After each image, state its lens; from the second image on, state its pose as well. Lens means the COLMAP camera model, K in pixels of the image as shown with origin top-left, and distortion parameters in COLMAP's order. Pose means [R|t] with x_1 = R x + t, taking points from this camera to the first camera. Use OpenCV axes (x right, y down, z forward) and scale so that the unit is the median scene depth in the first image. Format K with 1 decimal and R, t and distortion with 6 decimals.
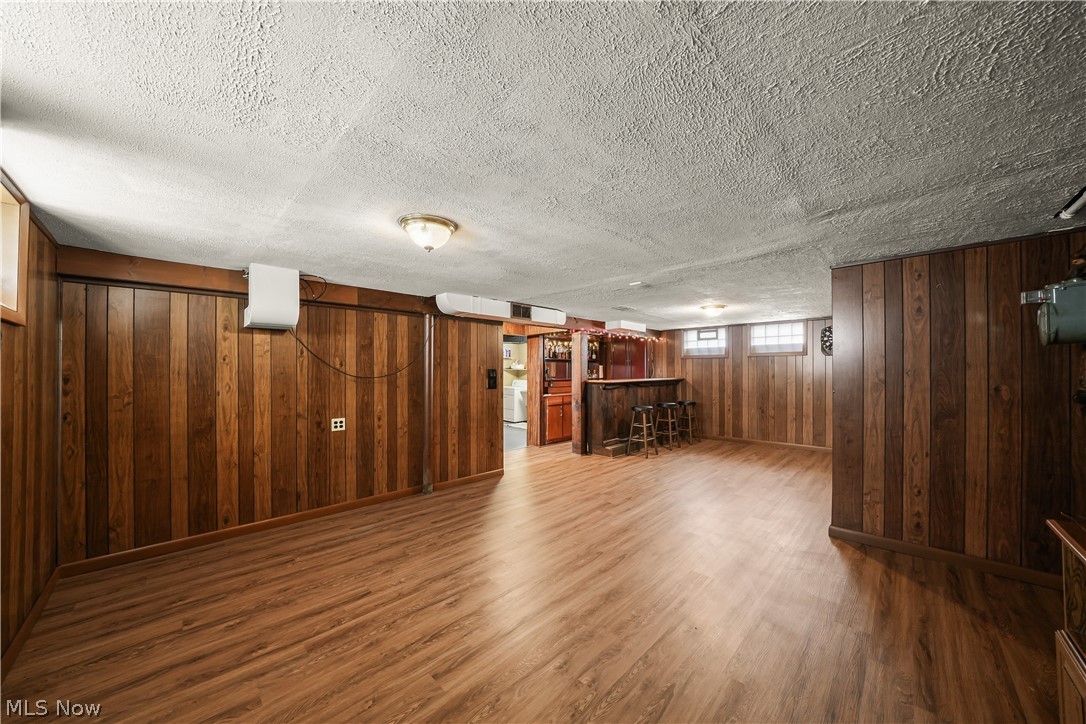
lens RADIAL K [[372.4, 0, 544.5], [0, 372.4, 370.4], [0, 0, 1]] dist [-0.016552, 0.001847]
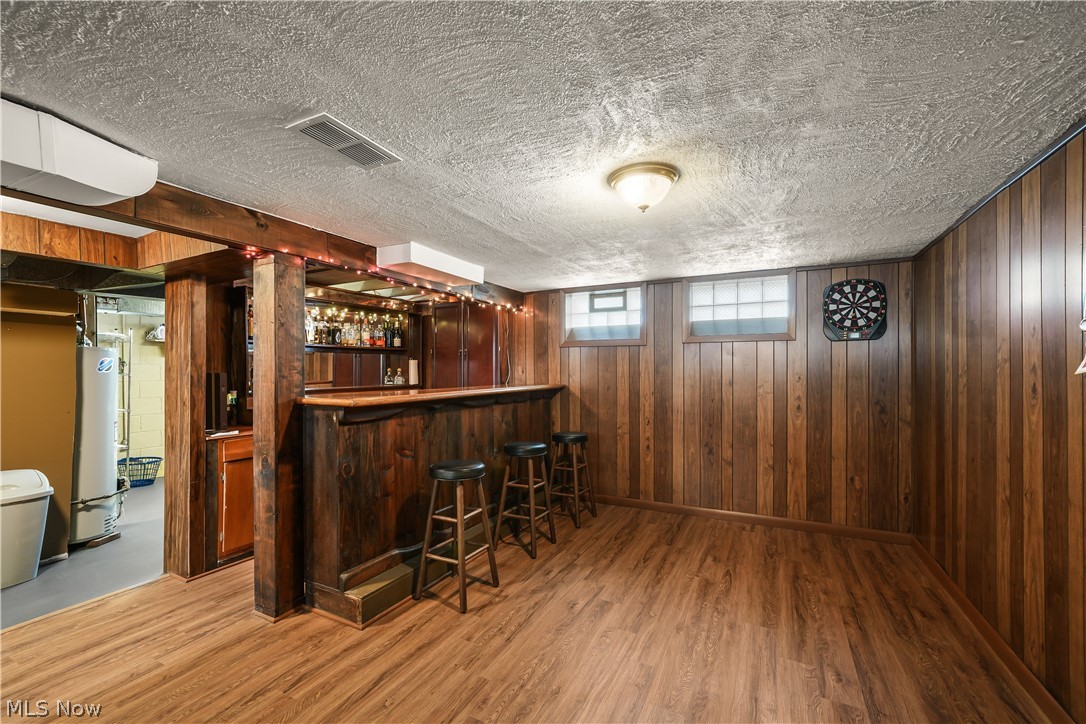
lens RADIAL K [[442.7, 0, 542.4], [0, 442.7, 367.1], [0, 0, 1]] dist [0.000257, -0.000007]
pose [[0.956580, 0.003970, 0.291442, 0.181494], [-0.002132, 0.999976, -0.006625, 0.000101], [-0.291461, 0.005716, 0.956566, 0.460373]]
